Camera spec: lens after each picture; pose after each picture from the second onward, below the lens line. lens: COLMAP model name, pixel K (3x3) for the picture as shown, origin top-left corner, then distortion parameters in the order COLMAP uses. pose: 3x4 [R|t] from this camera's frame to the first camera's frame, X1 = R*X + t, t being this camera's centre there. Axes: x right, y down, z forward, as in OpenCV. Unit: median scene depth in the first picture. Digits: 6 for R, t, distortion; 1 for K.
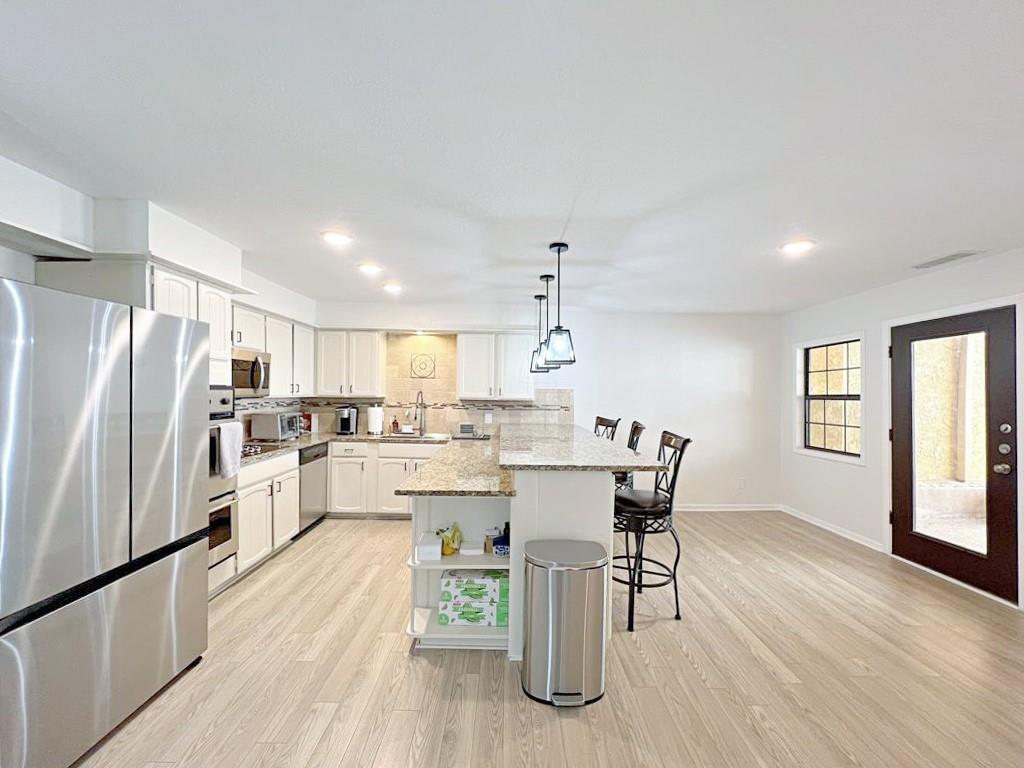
lens RADIAL K [[414.2, 0, 509.2], [0, 414.2, 390.5], [0, 0, 1]] dist [-0.004226, -0.000119]
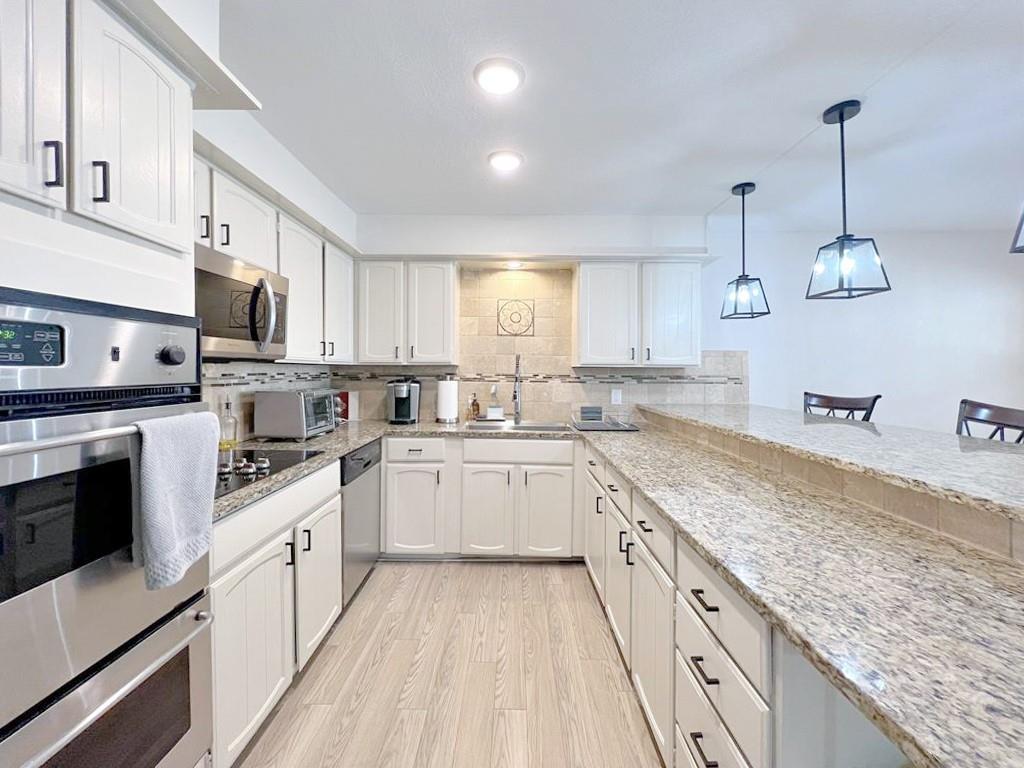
lens RADIAL K [[414.2, 0, 512.4], [0, 414.2, 365.0], [0, 0, 1]] dist [-0.004226, -0.000119]
pose [[0.999822, -0.008482, -0.016878, -0.232677], [0.008361, 0.999939, -0.007256, 0.023874], [0.016938, 0.007113, 0.999831, 0.393412]]
